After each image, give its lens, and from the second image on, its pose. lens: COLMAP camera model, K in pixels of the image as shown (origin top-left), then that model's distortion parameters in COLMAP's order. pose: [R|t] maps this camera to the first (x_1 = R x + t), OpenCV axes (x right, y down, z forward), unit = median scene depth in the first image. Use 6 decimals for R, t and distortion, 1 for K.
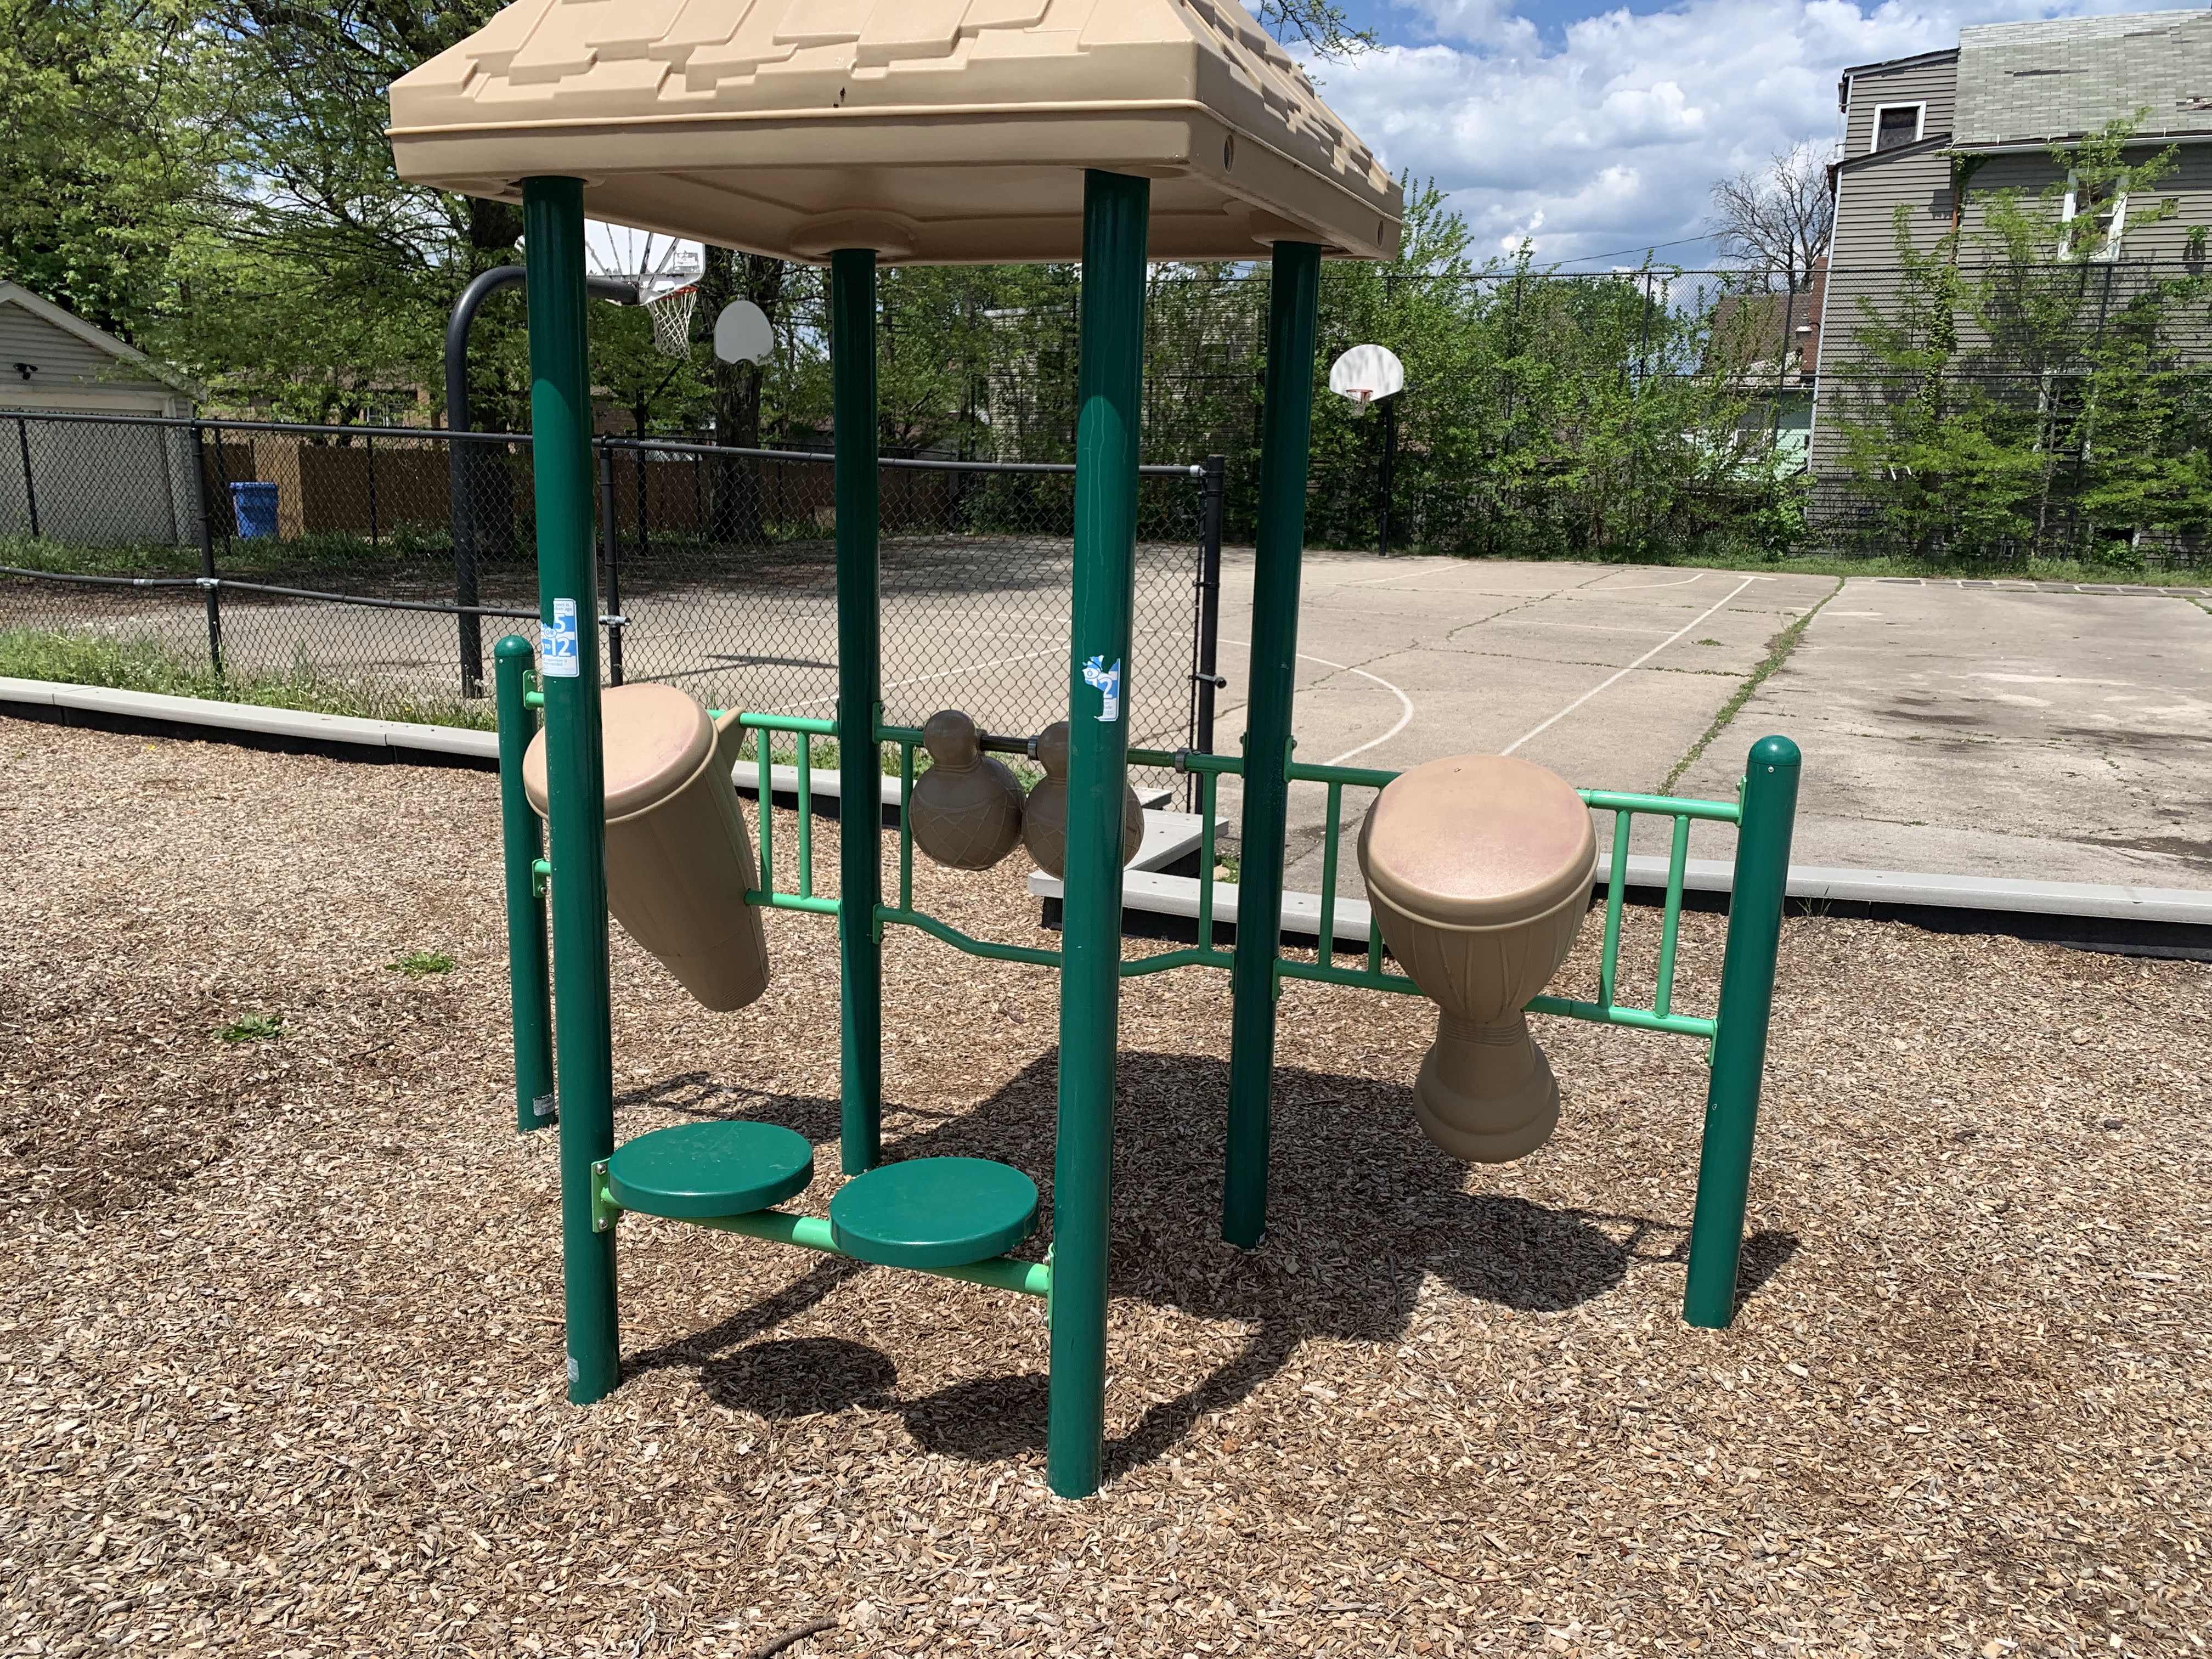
lens RADIAL K [[1685.3, 0, 1106.0], [0, 1685.3, 829.5], [0, 0, 1]] dist [0.022884, -0.005215]
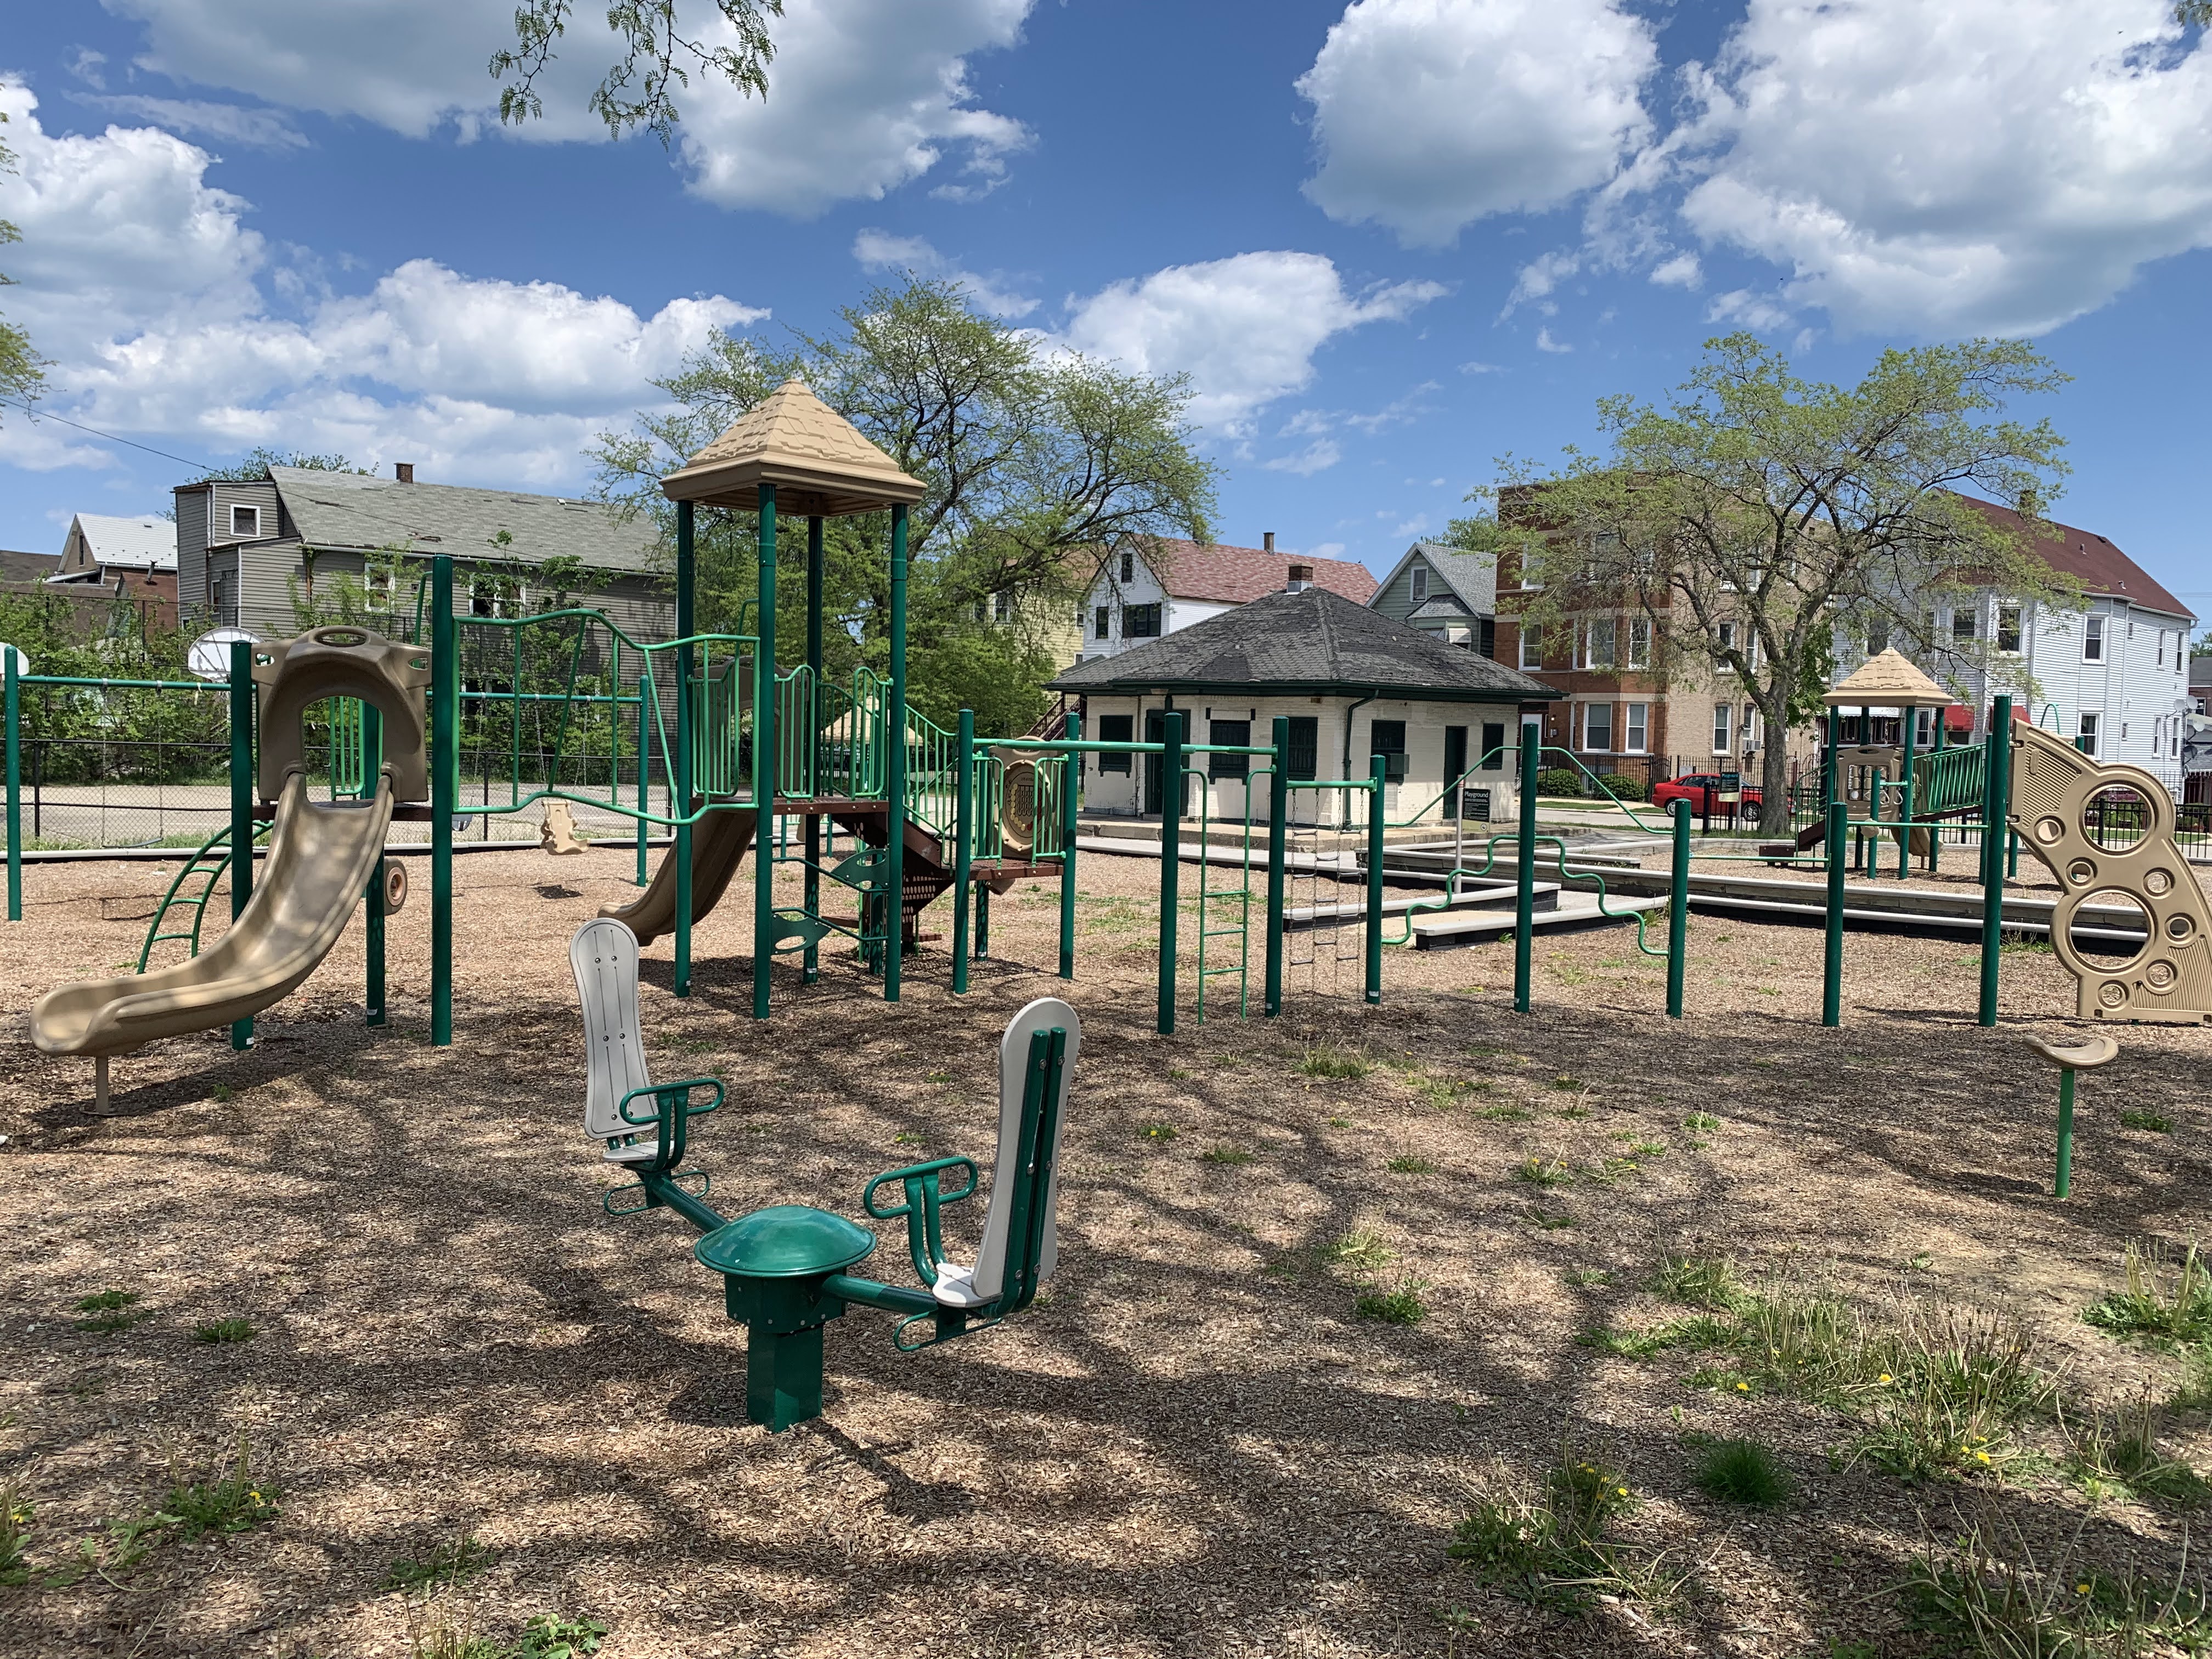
lens RADIAL K [[1685.3, 0, 1106.0], [0, 1685.3, 829.5], [0, 0, 1]] dist [0.022884, -0.005215]
pose [[0.395660, -0.070757, 0.915667, -0.793981], [0.193197, 0.981130, -0.007665, 0.058262], [-0.897846, 0.179937, 0.401864, -0.383896]]
